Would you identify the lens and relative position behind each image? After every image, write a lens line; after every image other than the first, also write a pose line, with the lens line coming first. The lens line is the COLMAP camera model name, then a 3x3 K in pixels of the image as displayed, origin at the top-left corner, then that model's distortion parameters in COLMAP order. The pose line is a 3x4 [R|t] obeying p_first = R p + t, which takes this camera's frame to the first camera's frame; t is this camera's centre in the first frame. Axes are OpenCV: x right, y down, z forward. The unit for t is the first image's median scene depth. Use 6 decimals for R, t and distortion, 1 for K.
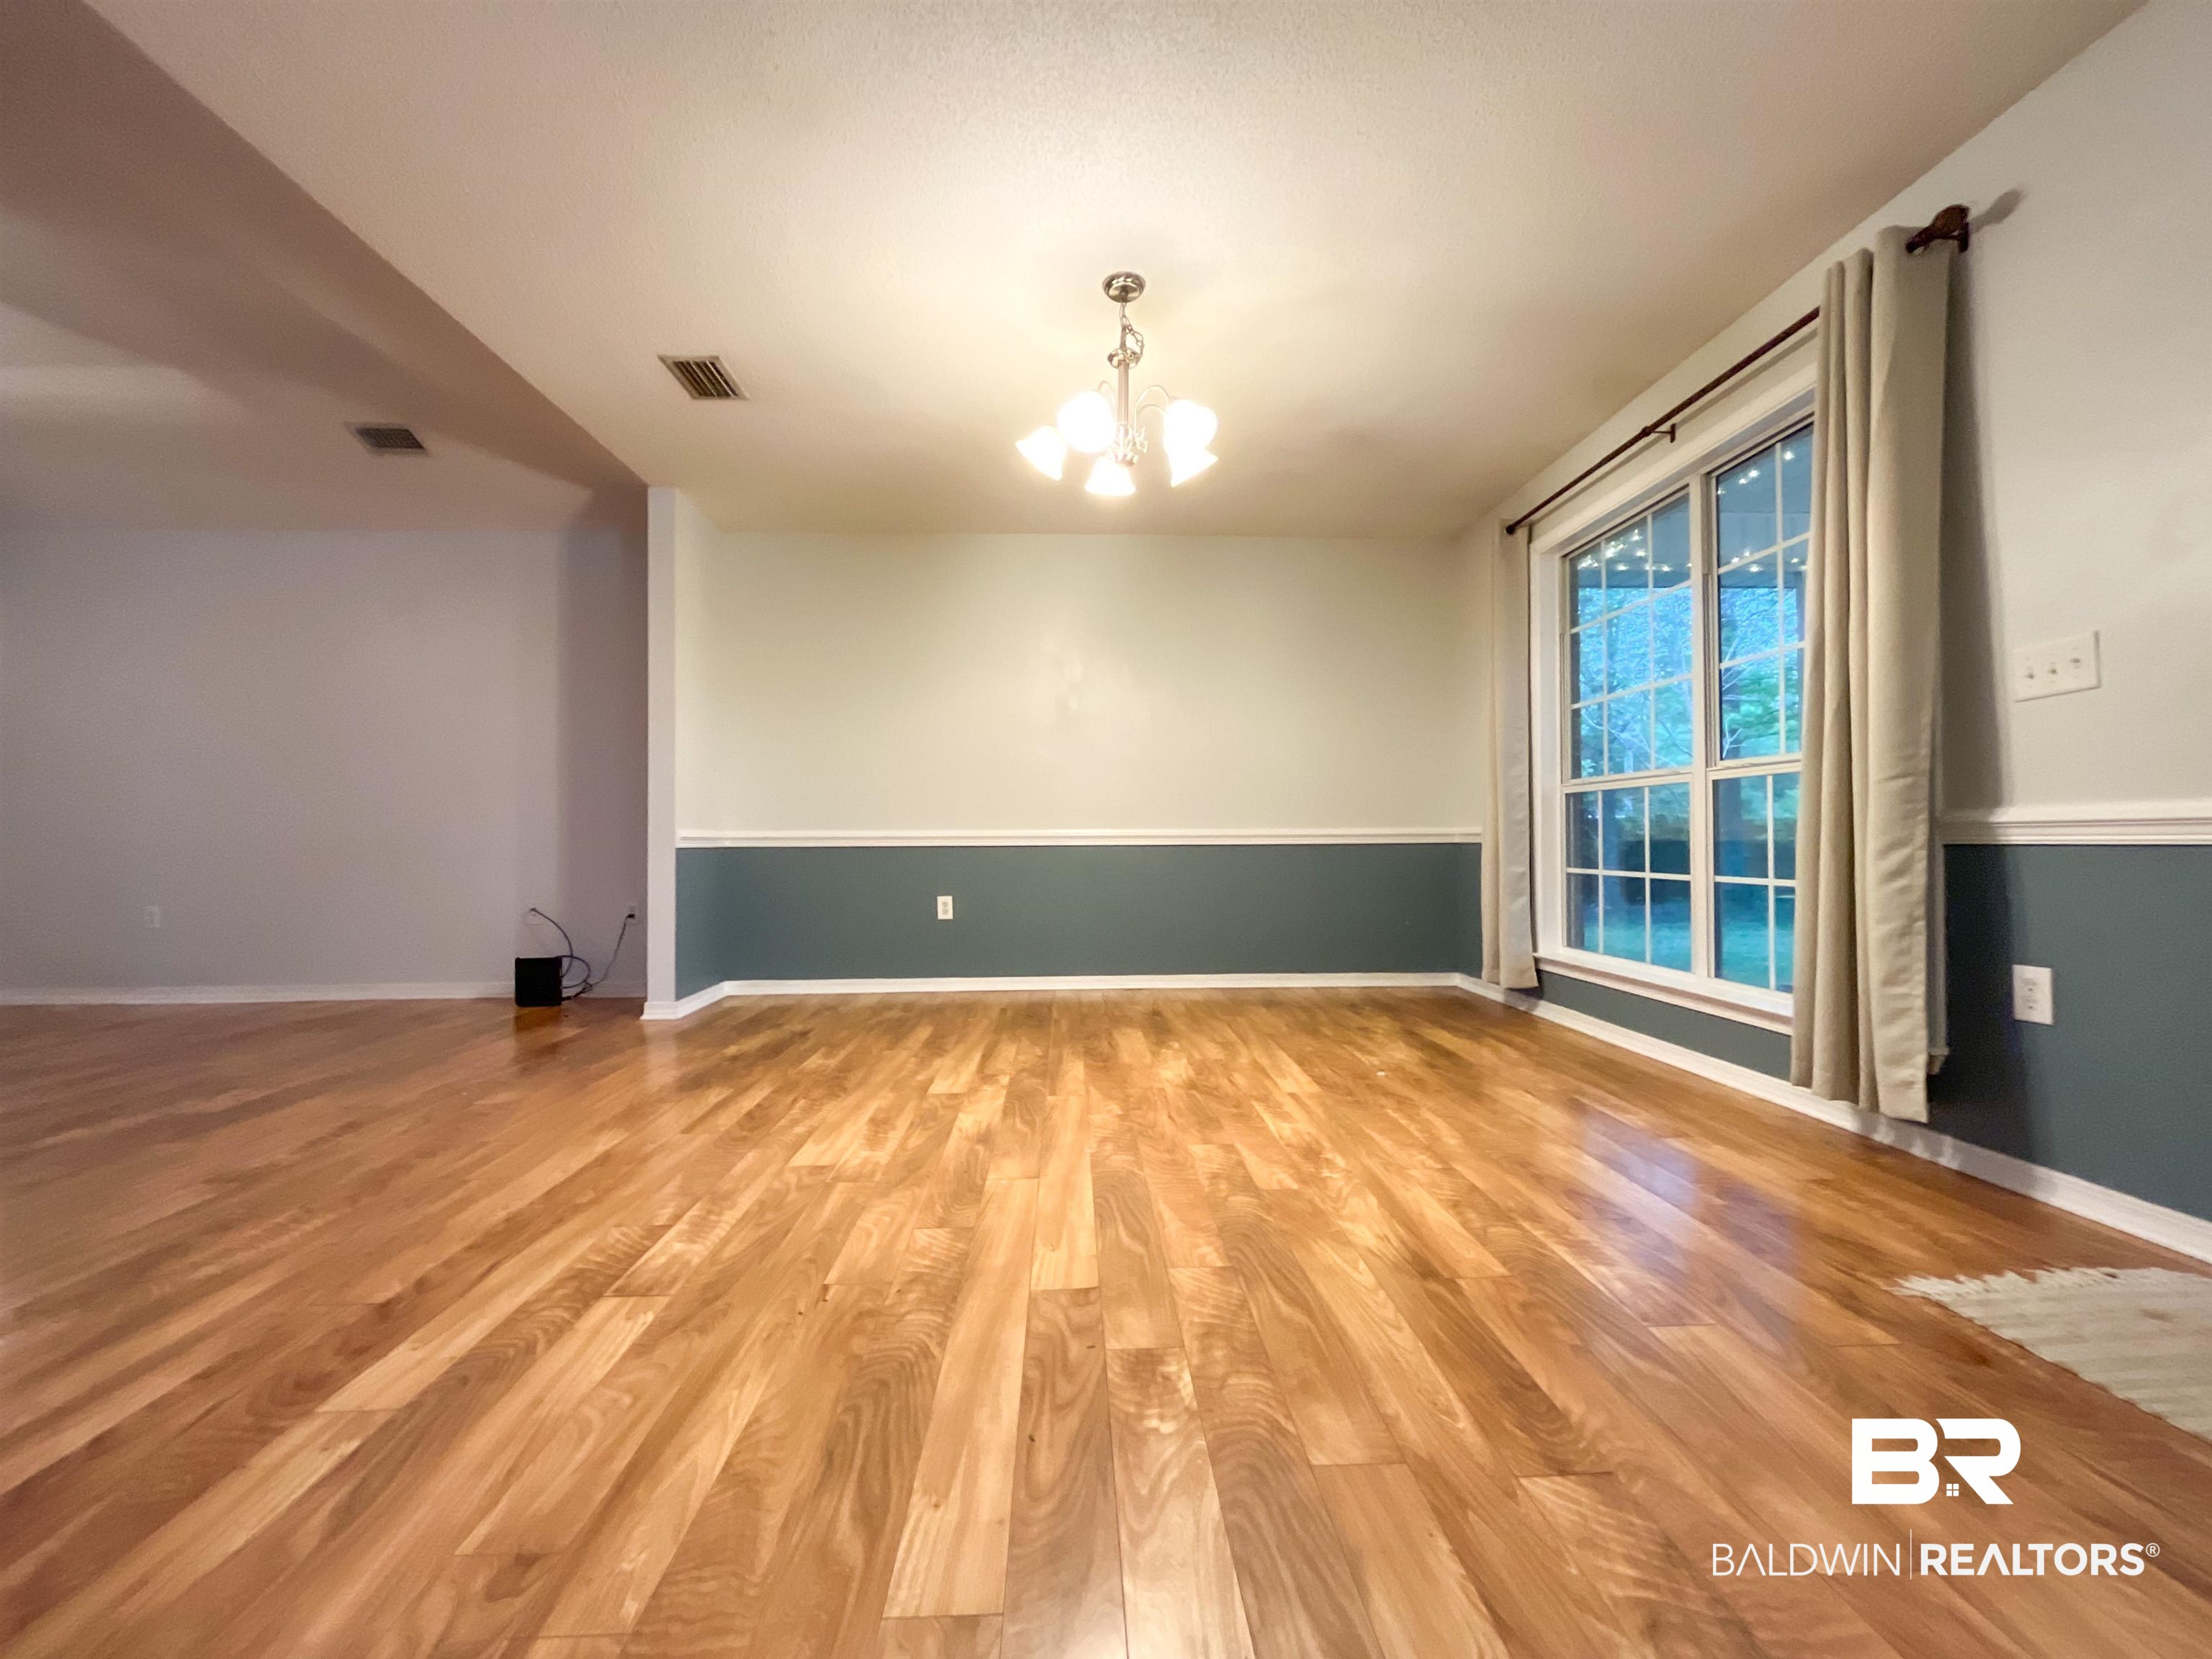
lens RADIAL K [[901.4, 0, 1104.1], [0, 901.4, 847.3], [0, 0, 1]] dist [-0.001352, 0.000395]
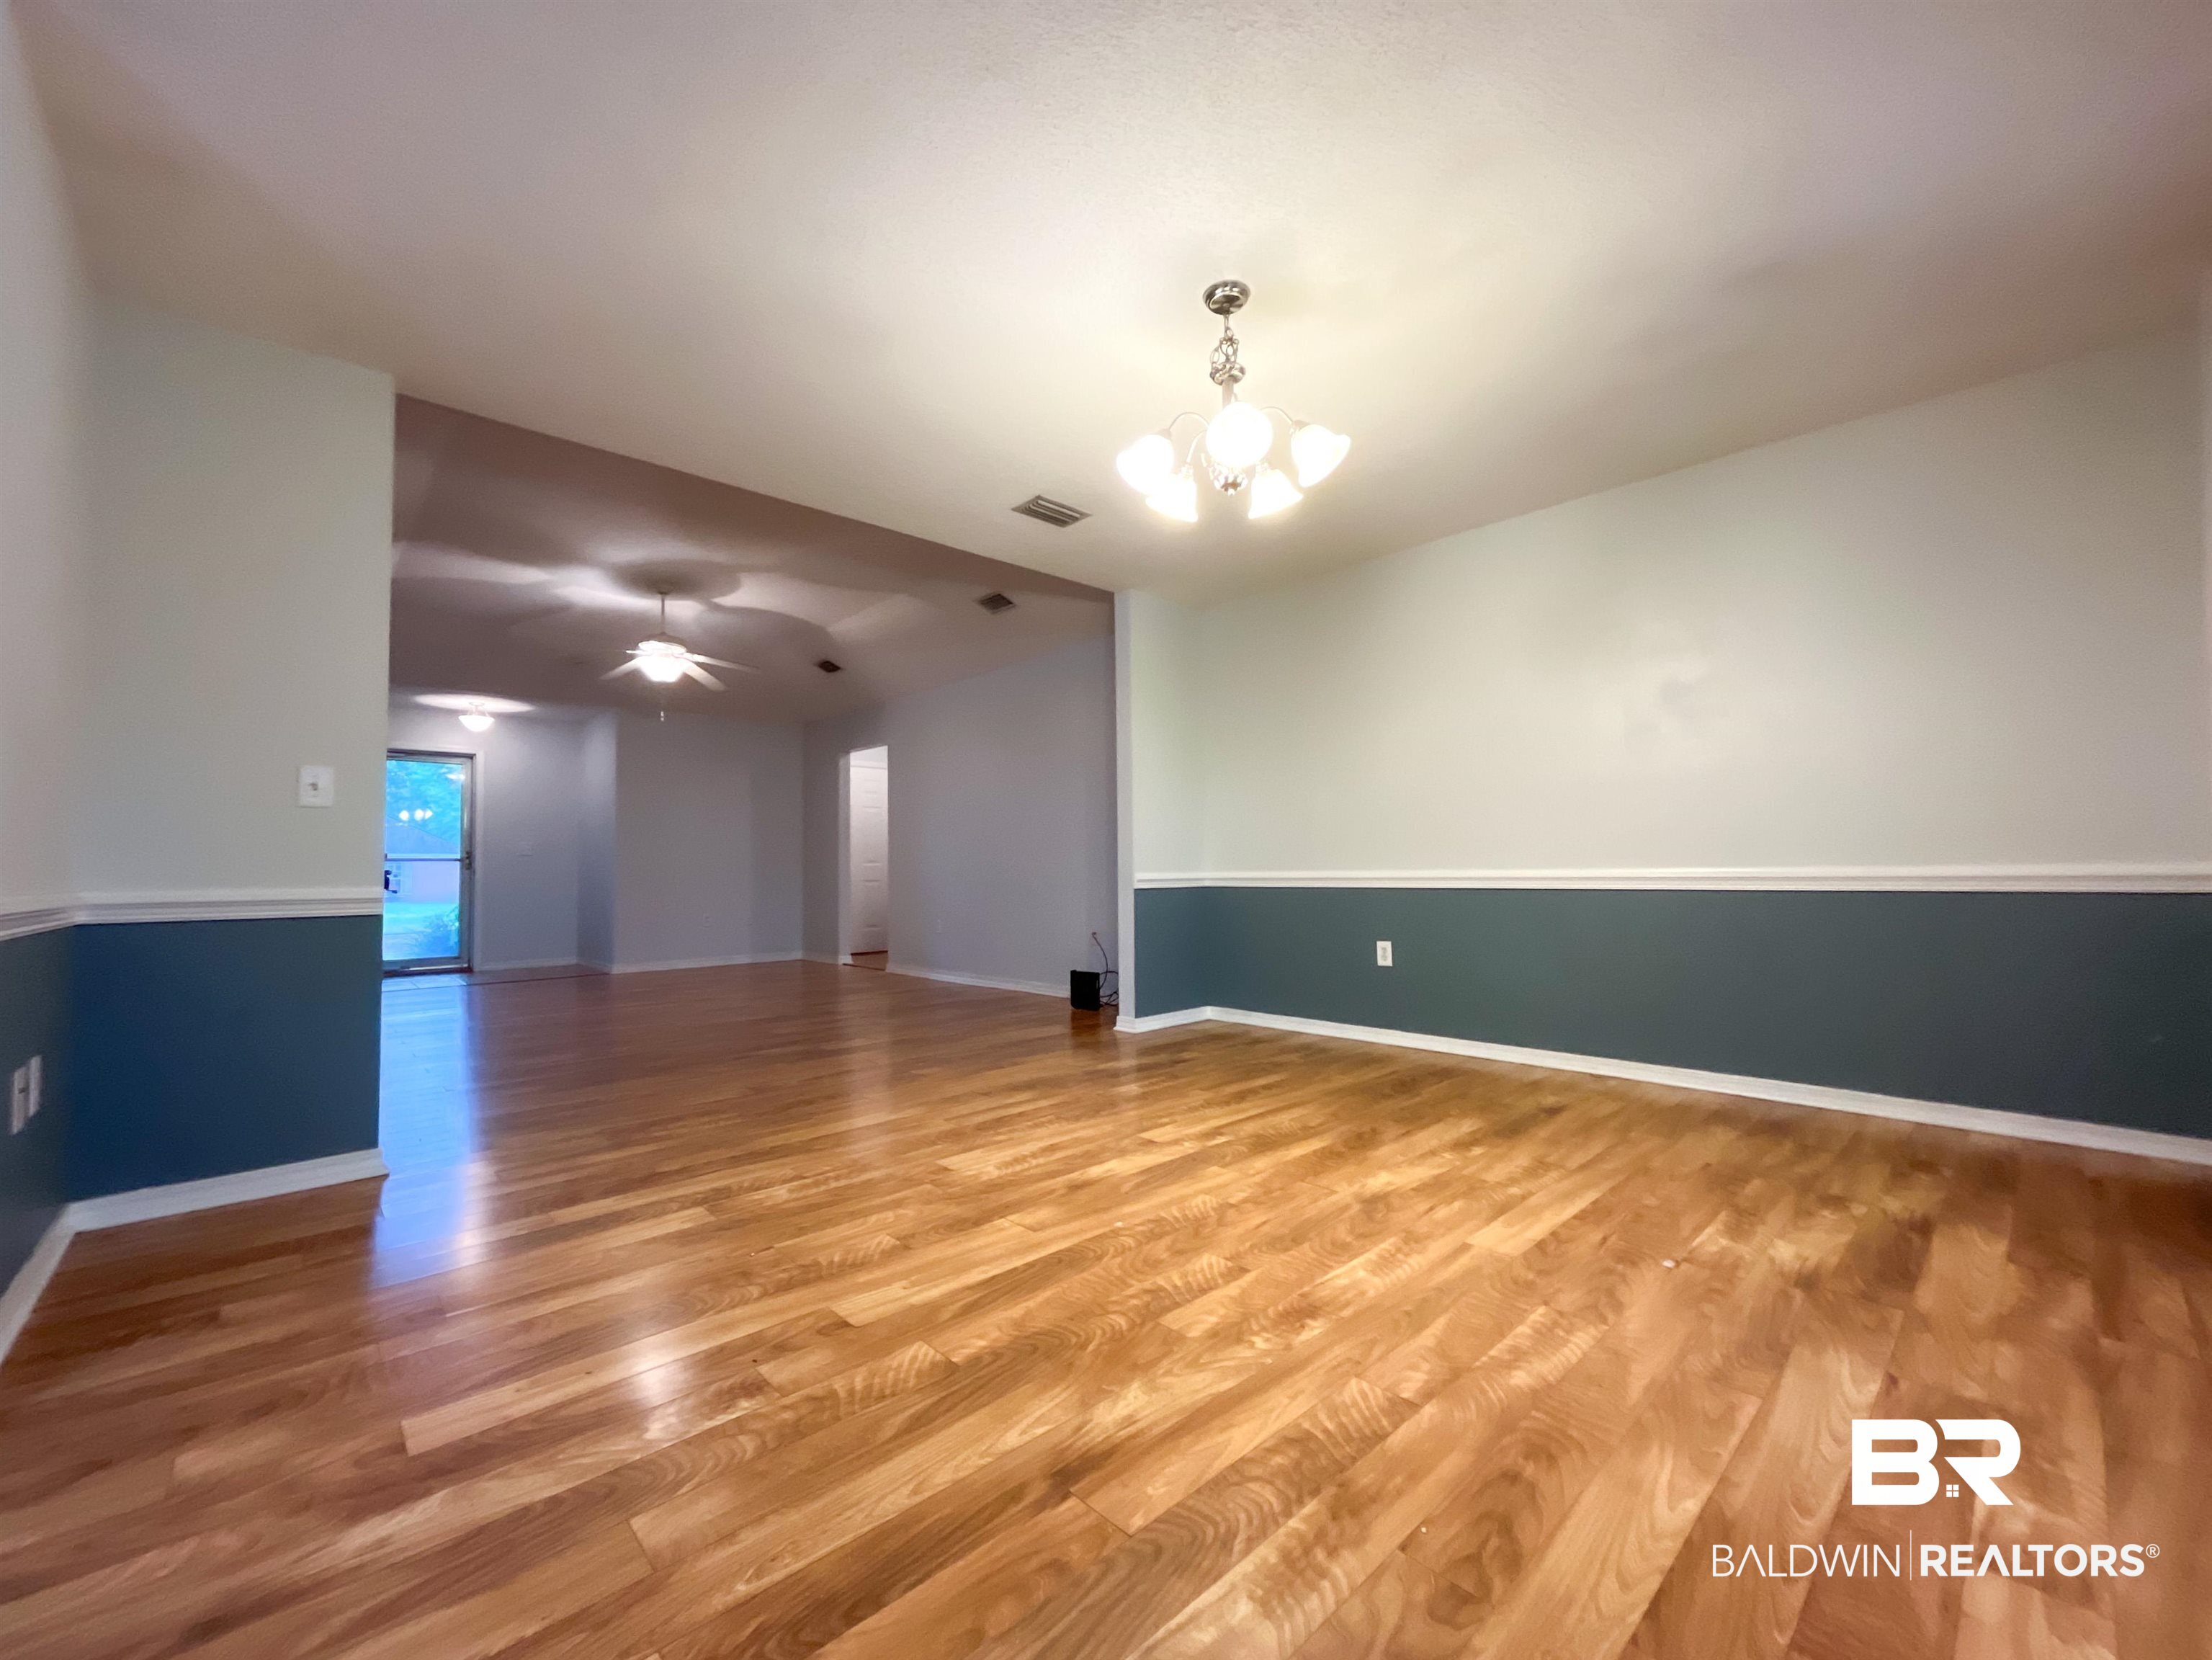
lens RADIAL K [[901.5, 0, 1109.7], [0, 901.5, 831.3], [0, 0, 1]] dist [-0.001352, 0.000395]
pose [[0.651901, -0.035026, -0.757495, 0.766669], [0.001935, 0.999006, -0.044529, -0.039364], [0.758302, 0.027563, 0.651321, 0.385935]]
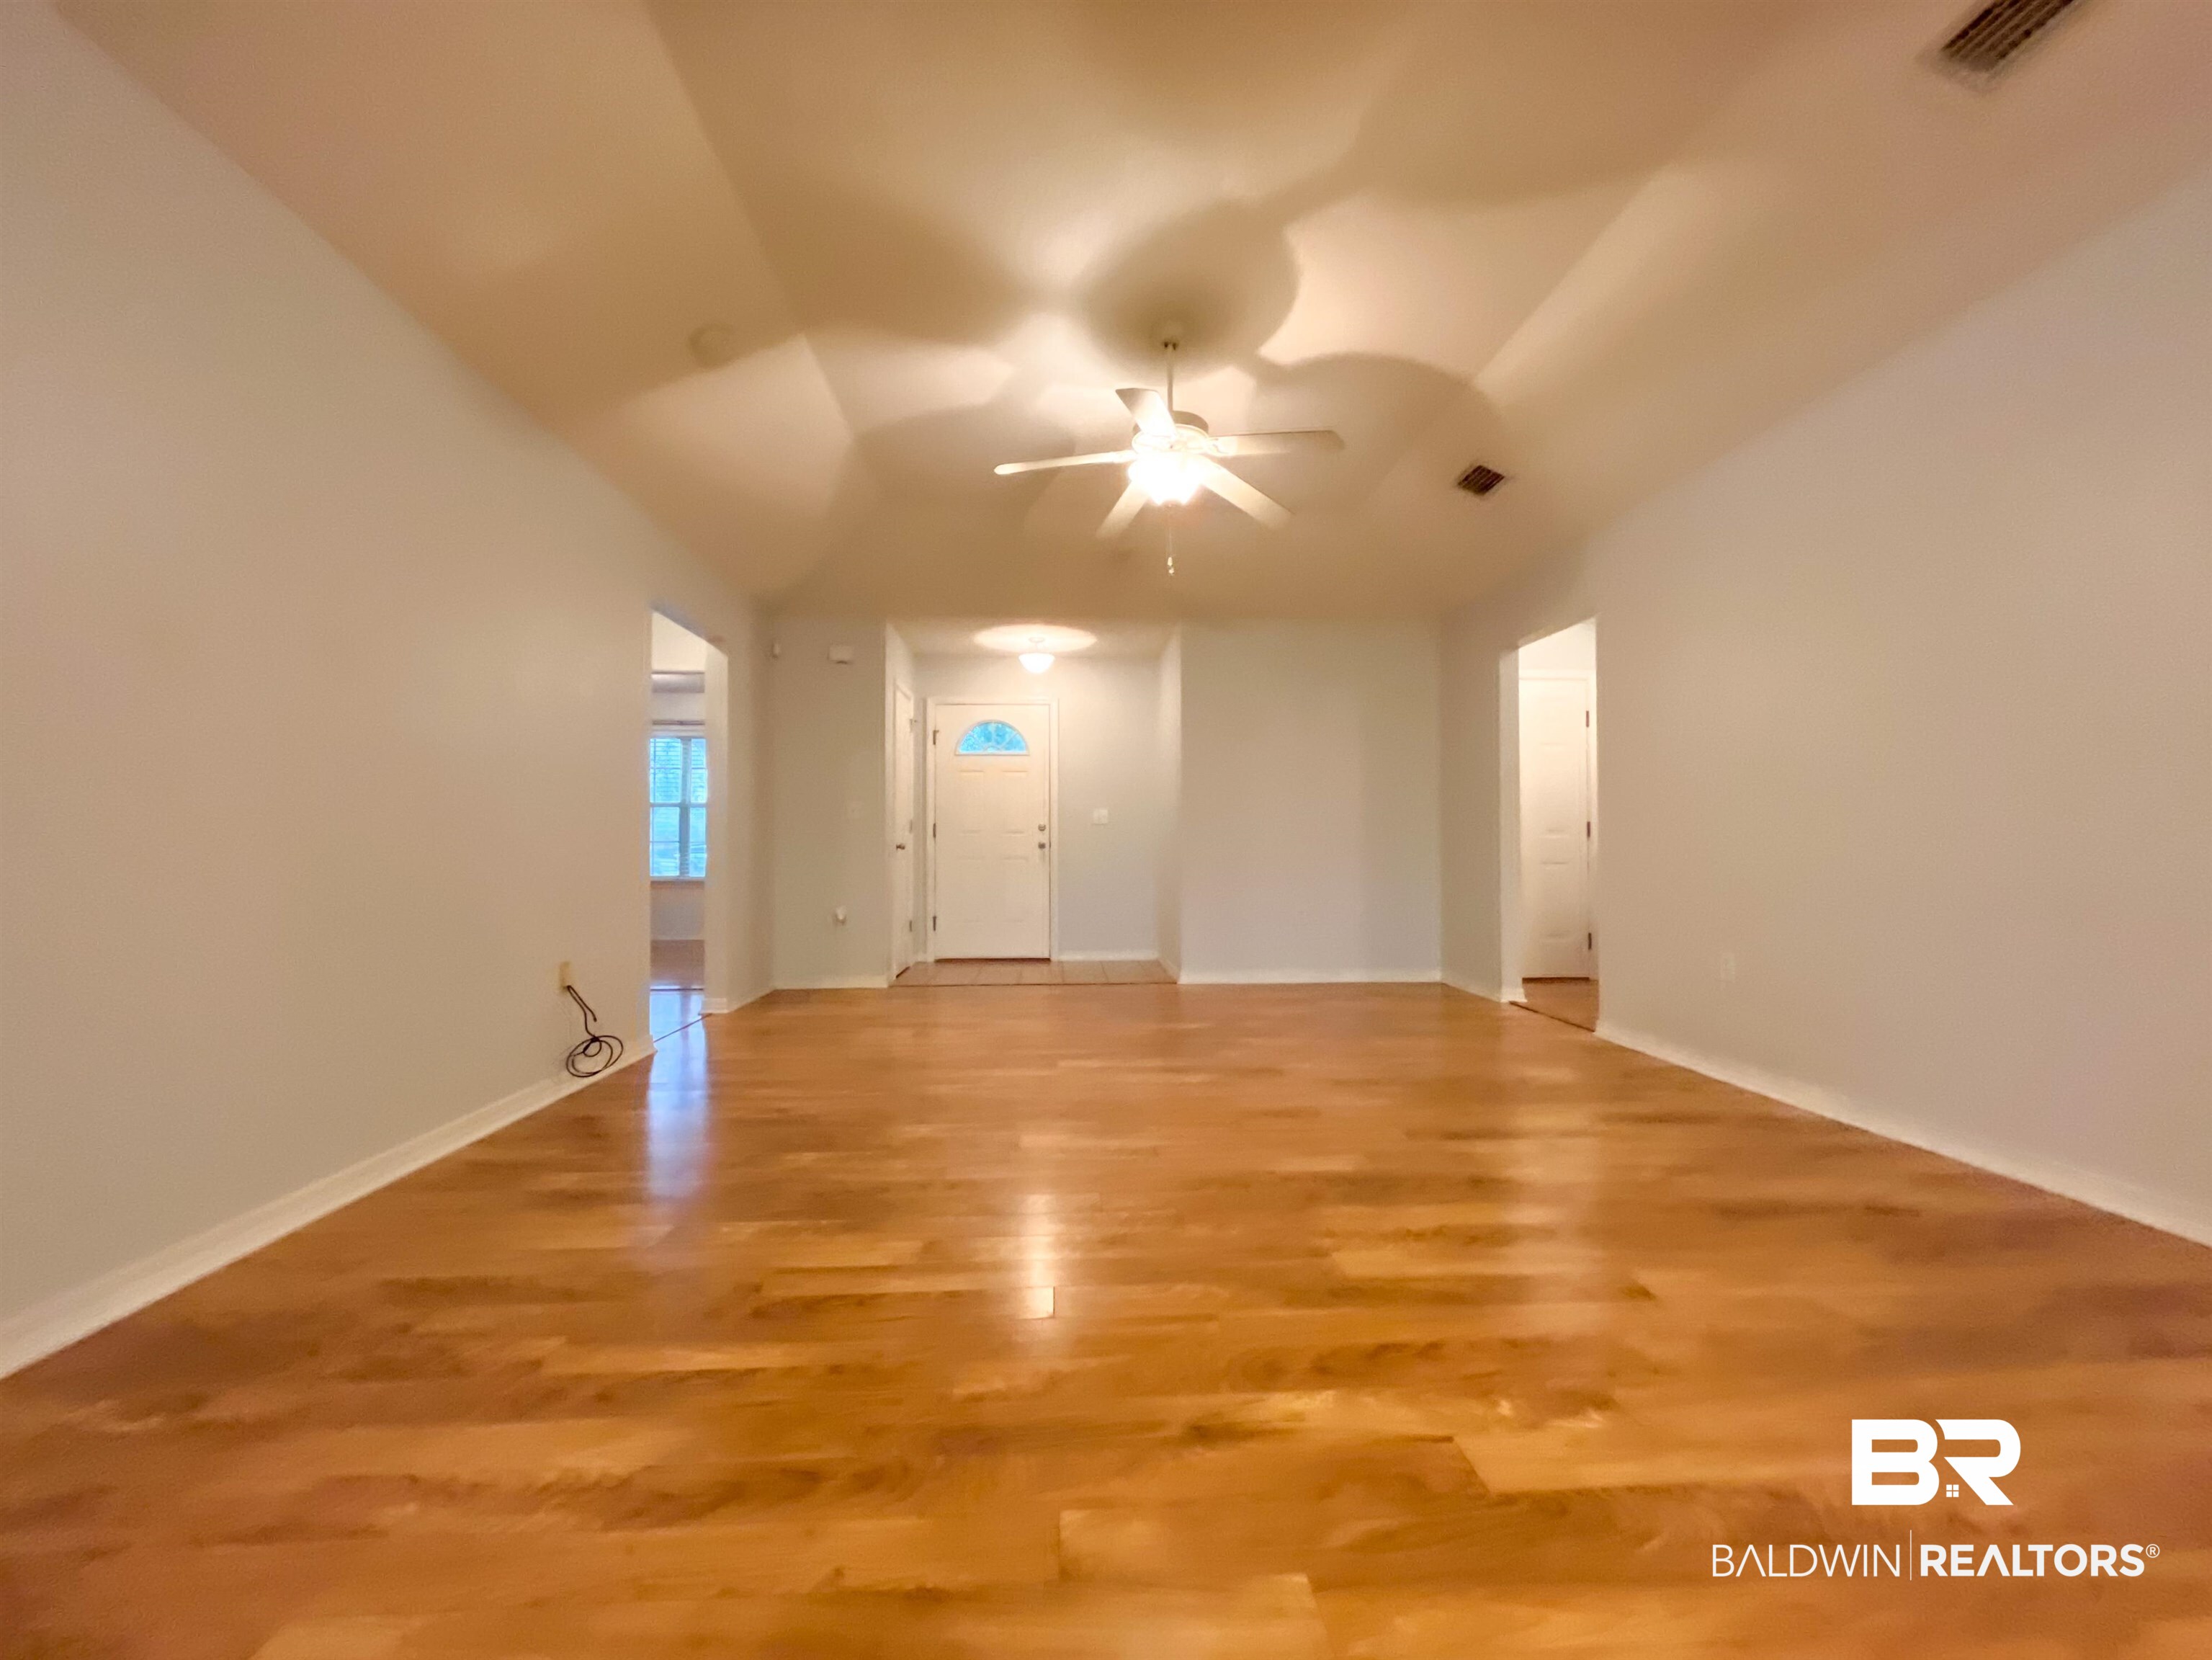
lens RADIAL K [[901.5, 0, 1089.3], [0, 901.5, 841.9], [0, 0, 1]] dist [-0.001352, 0.000395]
pose [[-0.001862, -0.000557, -0.999998, -0.679759], [-0.003626, 0.999993, -0.000551, -0.050003], [0.999992, 0.003625, -0.001864, 1.004686]]
